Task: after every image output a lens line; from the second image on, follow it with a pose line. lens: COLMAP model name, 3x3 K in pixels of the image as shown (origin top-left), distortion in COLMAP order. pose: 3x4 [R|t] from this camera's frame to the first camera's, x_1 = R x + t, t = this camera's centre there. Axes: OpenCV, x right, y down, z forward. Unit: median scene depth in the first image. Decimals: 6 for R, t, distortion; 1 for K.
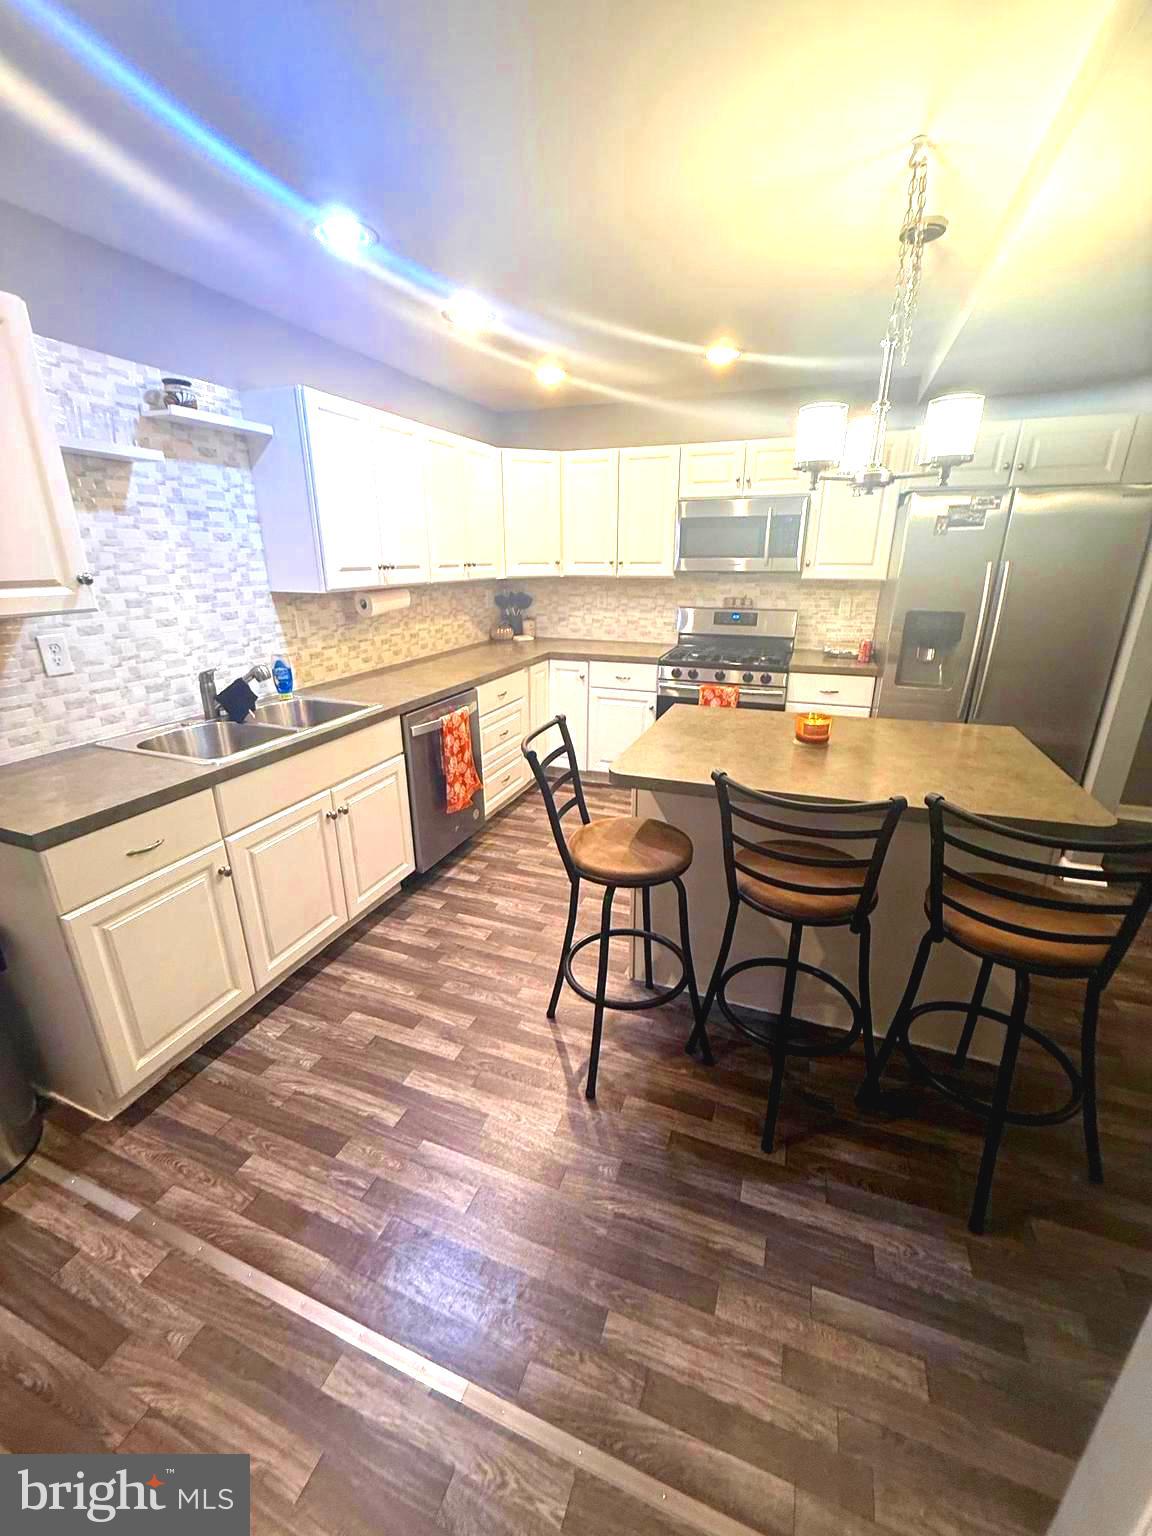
lens RADIAL K [[614.1, 0, 576.4], [0, 614.1, 764.1], [0, 0, 1]] dist [-0.000007, -0.000098]
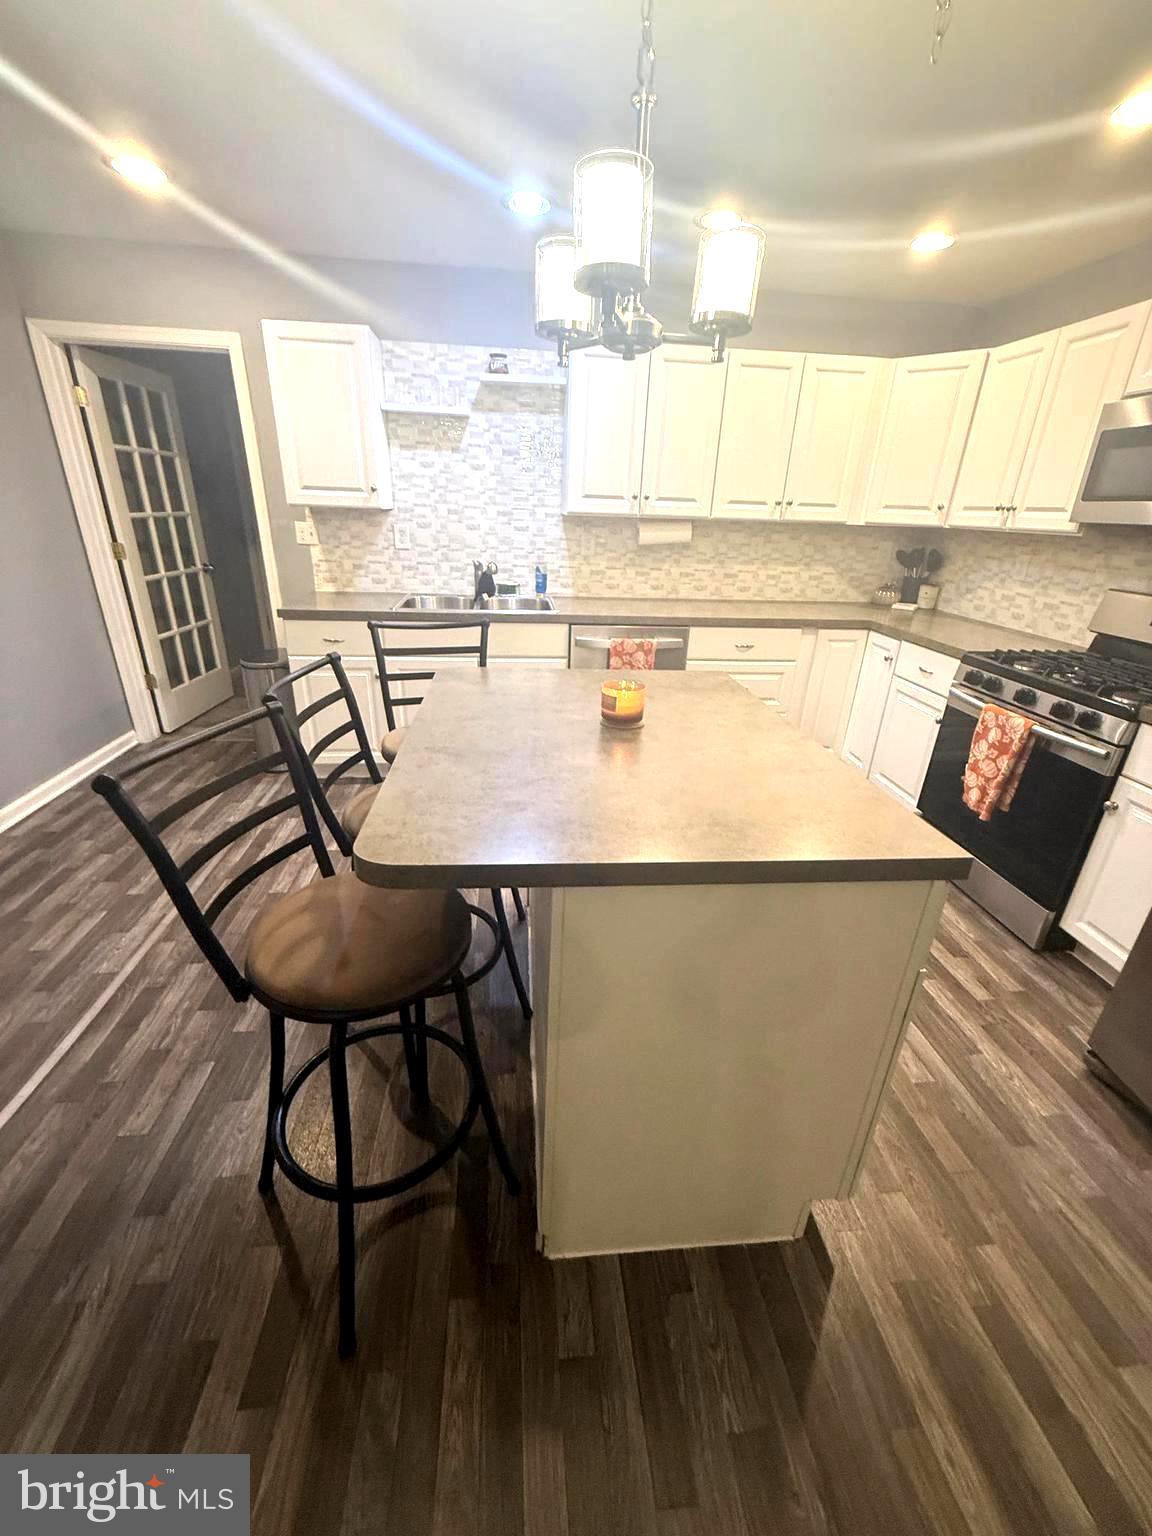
lens RADIAL K [[614.1, 0, 576.4], [0, 614.1, 764.1], [0, 0, 1]] dist [-0.000007, -0.000098]
pose [[0.452388, 0.363665, -0.814305, 0.778304], [-0.322376, 0.918022, 0.230888, -0.111963], [0.831516, 0.158061, 0.532539, 0.443513]]
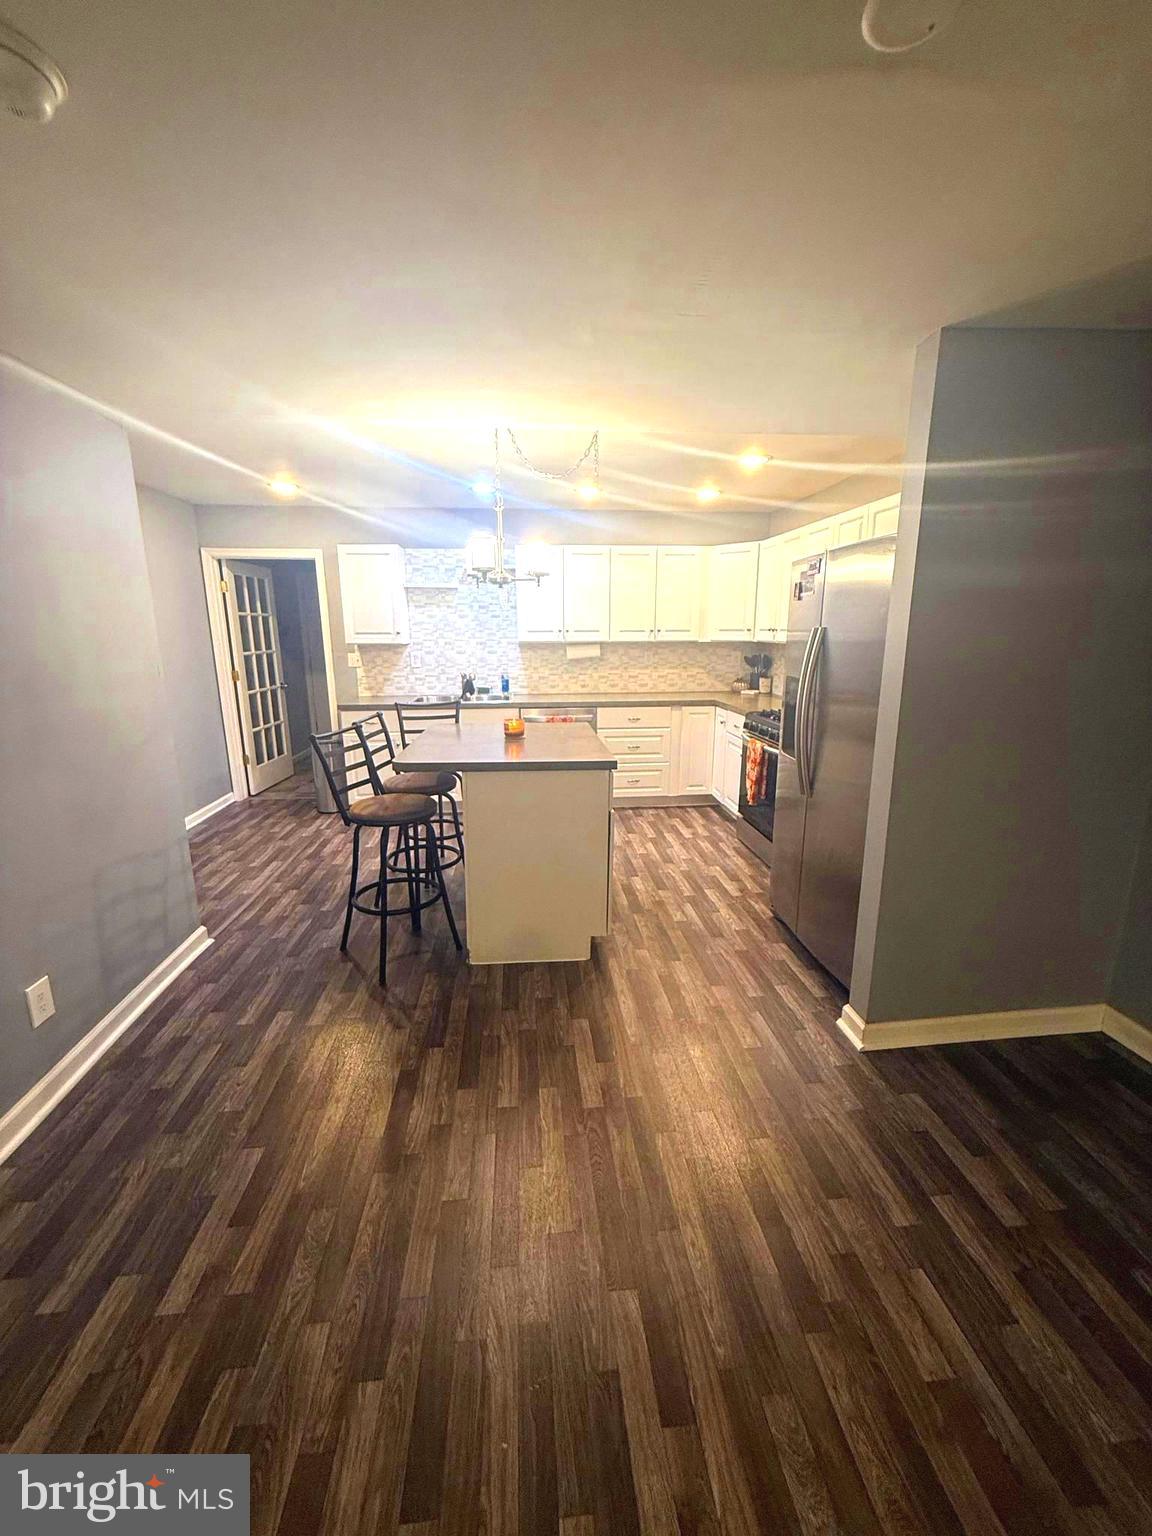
lens RADIAL K [[614.1, 0, 576.4], [0, 614.1, 764.1], [0, 0, 1]] dist [-0.000007, -0.000098]
pose [[0.441913, 0.194194, -0.875787, 1.459968], [-0.288053, 0.955304, 0.066477, -0.094135], [0.849552, 0.222896, 0.478099, 0.310603]]
